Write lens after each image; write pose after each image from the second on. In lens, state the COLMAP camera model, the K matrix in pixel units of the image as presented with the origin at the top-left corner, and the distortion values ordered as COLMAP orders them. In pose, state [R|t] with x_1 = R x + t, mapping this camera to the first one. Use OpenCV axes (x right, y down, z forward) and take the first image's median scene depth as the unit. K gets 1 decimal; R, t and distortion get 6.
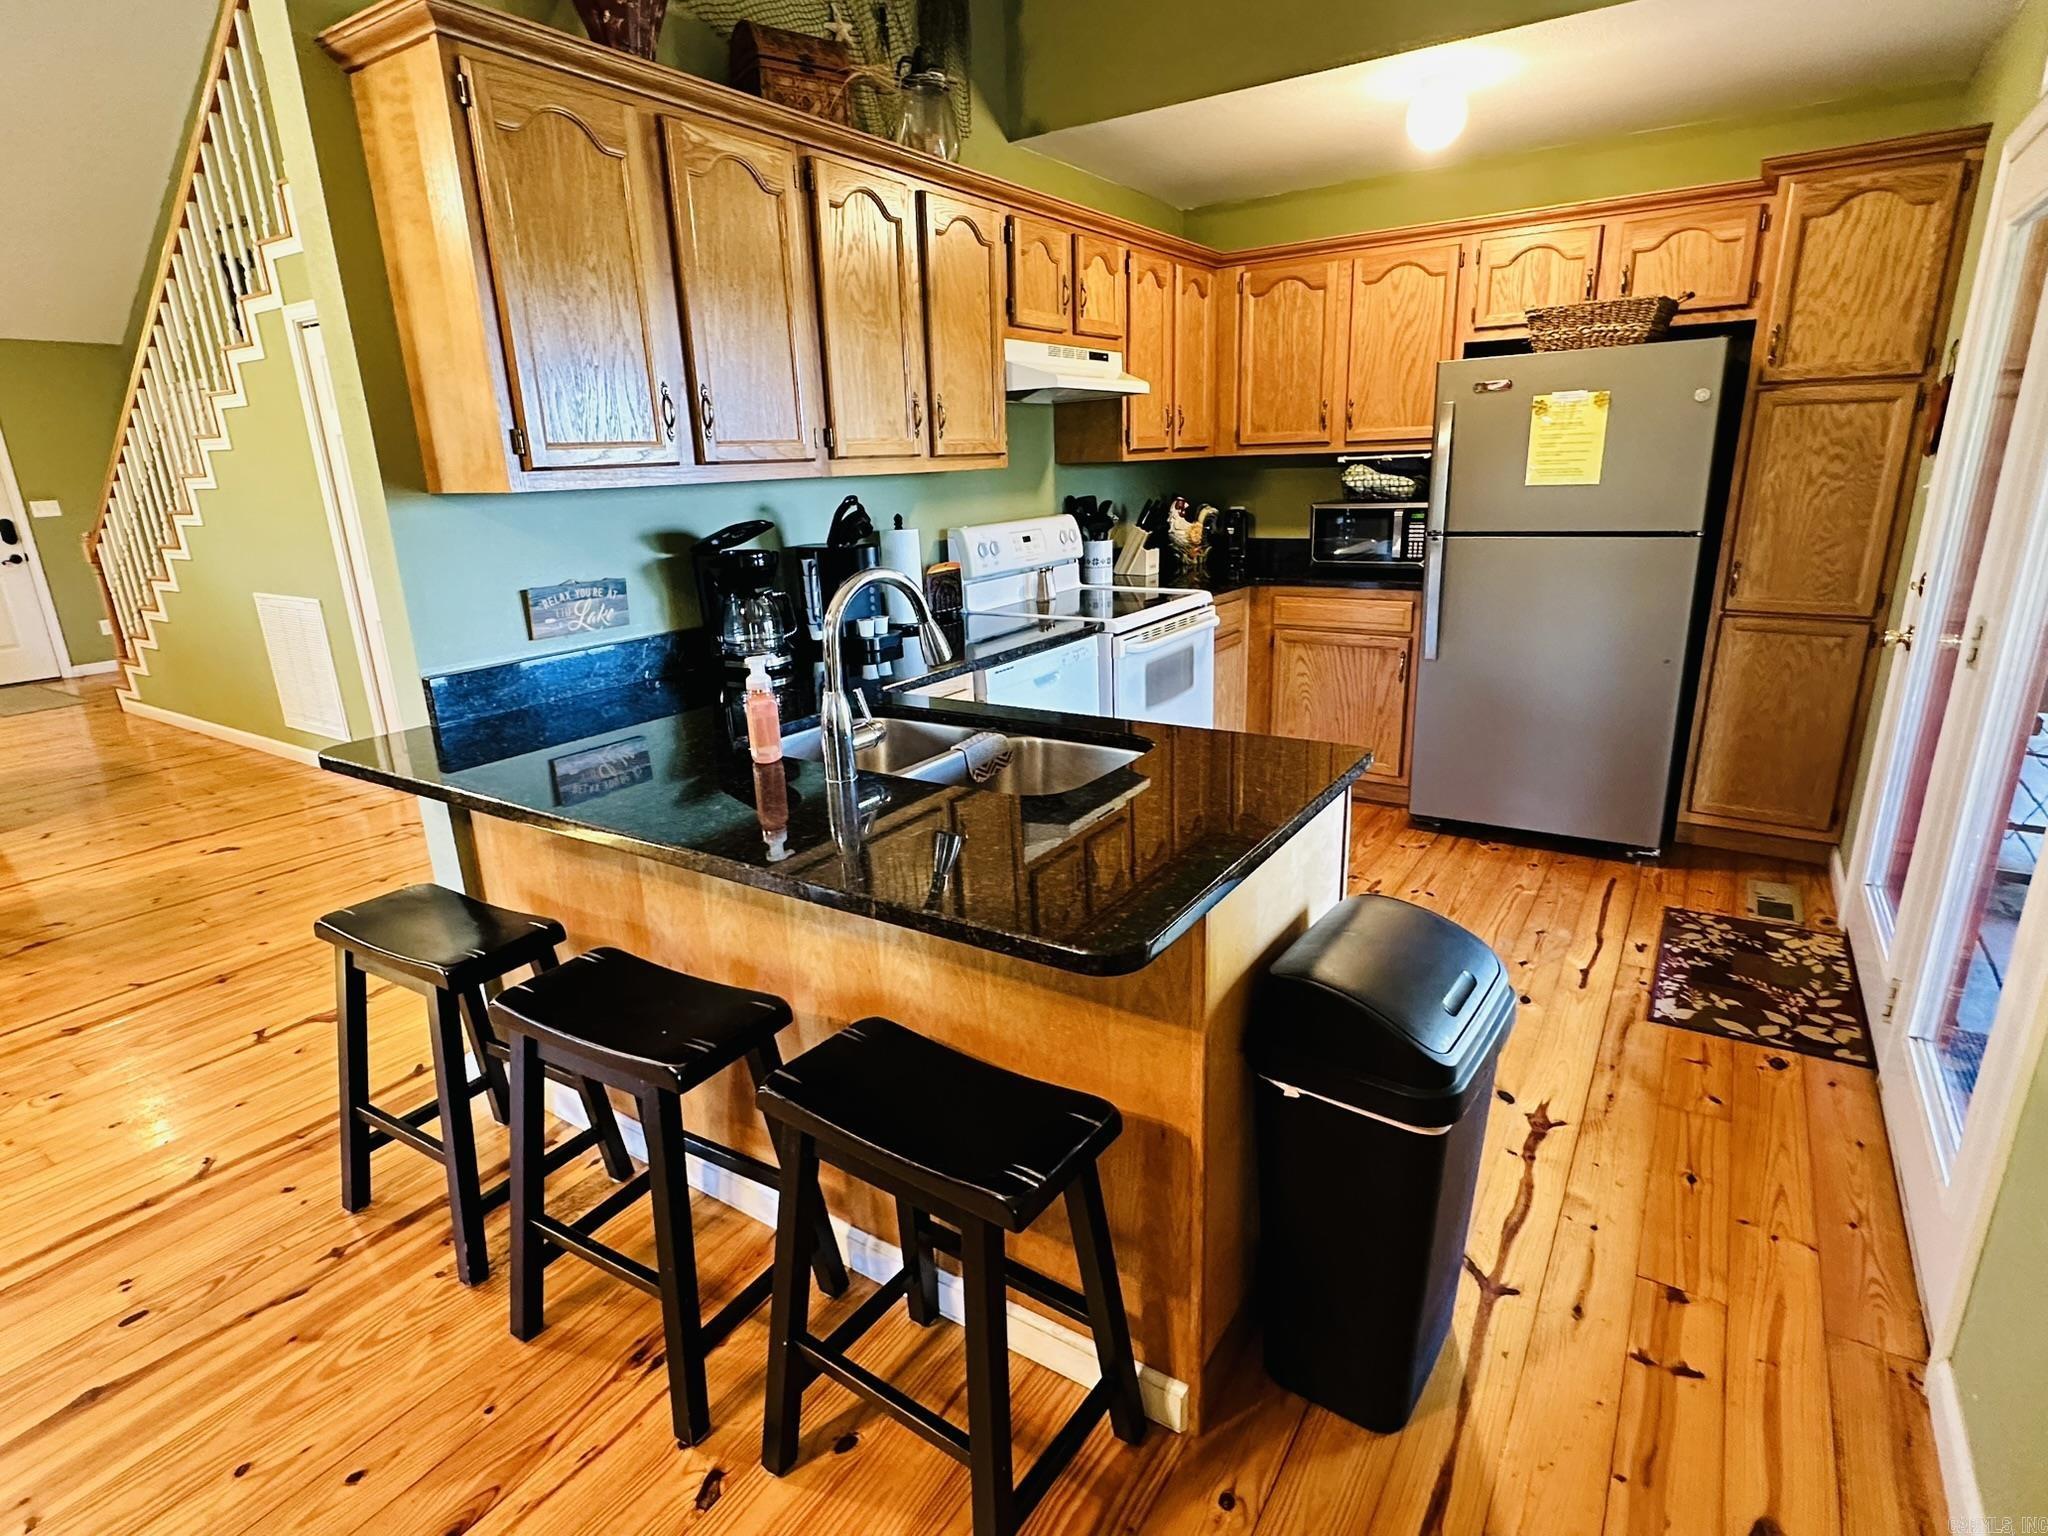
lens RADIAL K [[1040.8, 0, 1021.7], [0, 1040.8, 765.6], [0, 0, 1]] dist [-0.007122, 0.001926]
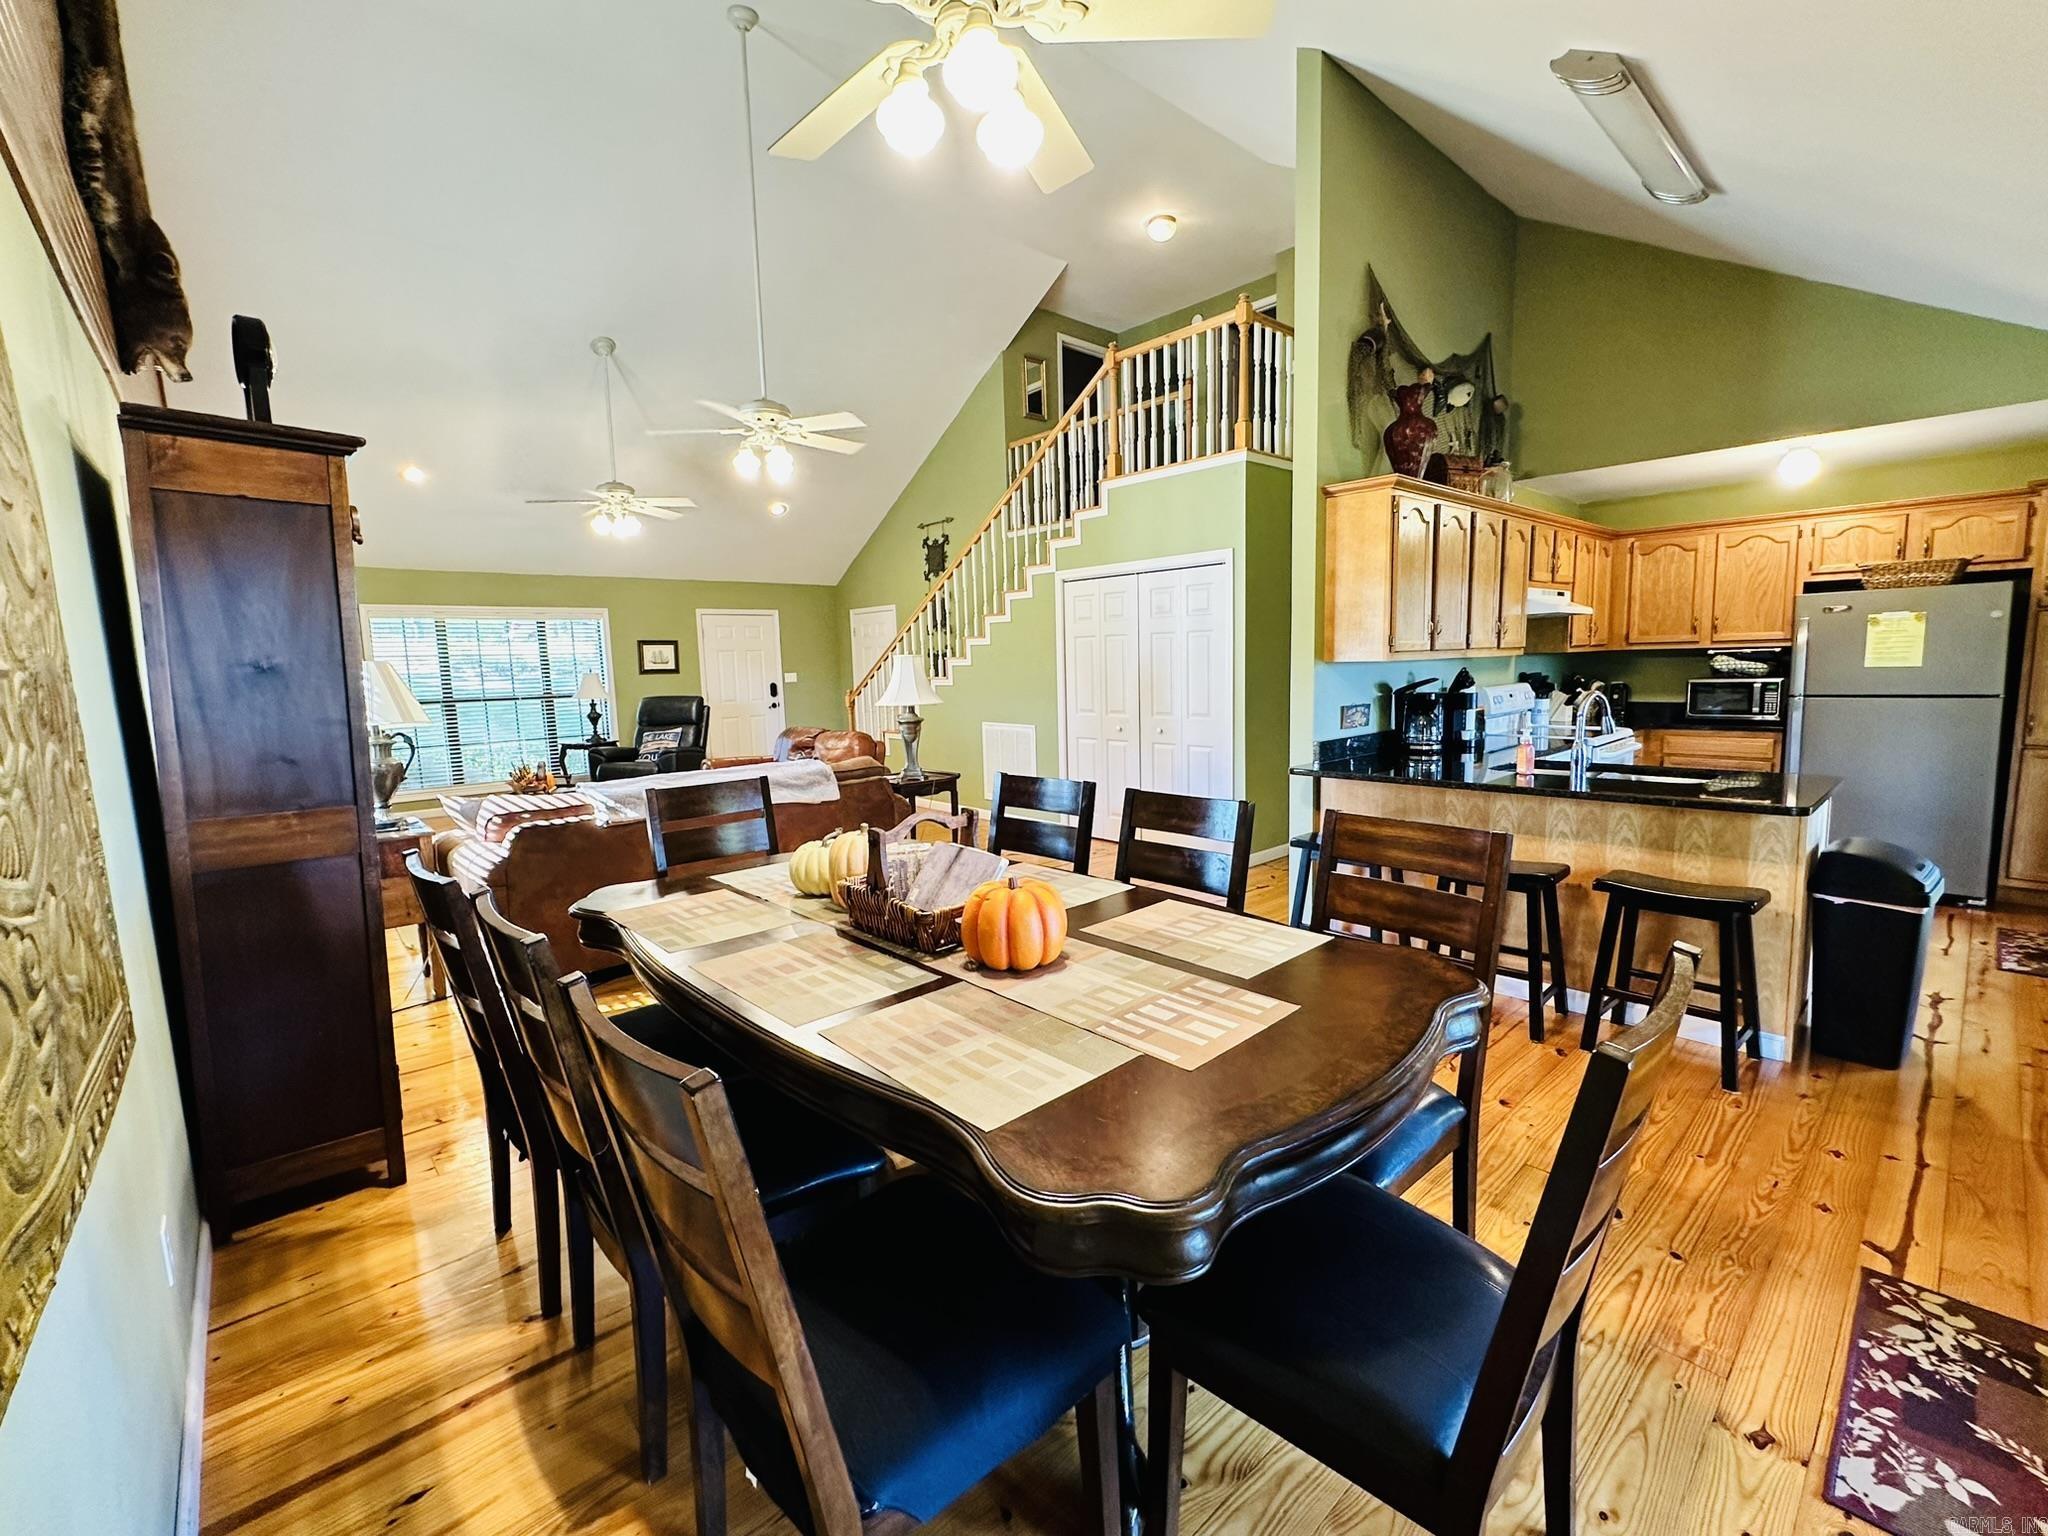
lens RADIAL K [[876.8, 0, 1024.5], [0, 876.8, 762.8], [0, 0, 1]] dist [-0.002217, 0.001282]
pose [[0.969482, 0.035053, -0.242645, -0.426758], [-0.074115, 0.985321, -0.153784, 0.176375], [0.233693, 0.167074, 0.957849, -0.565194]]
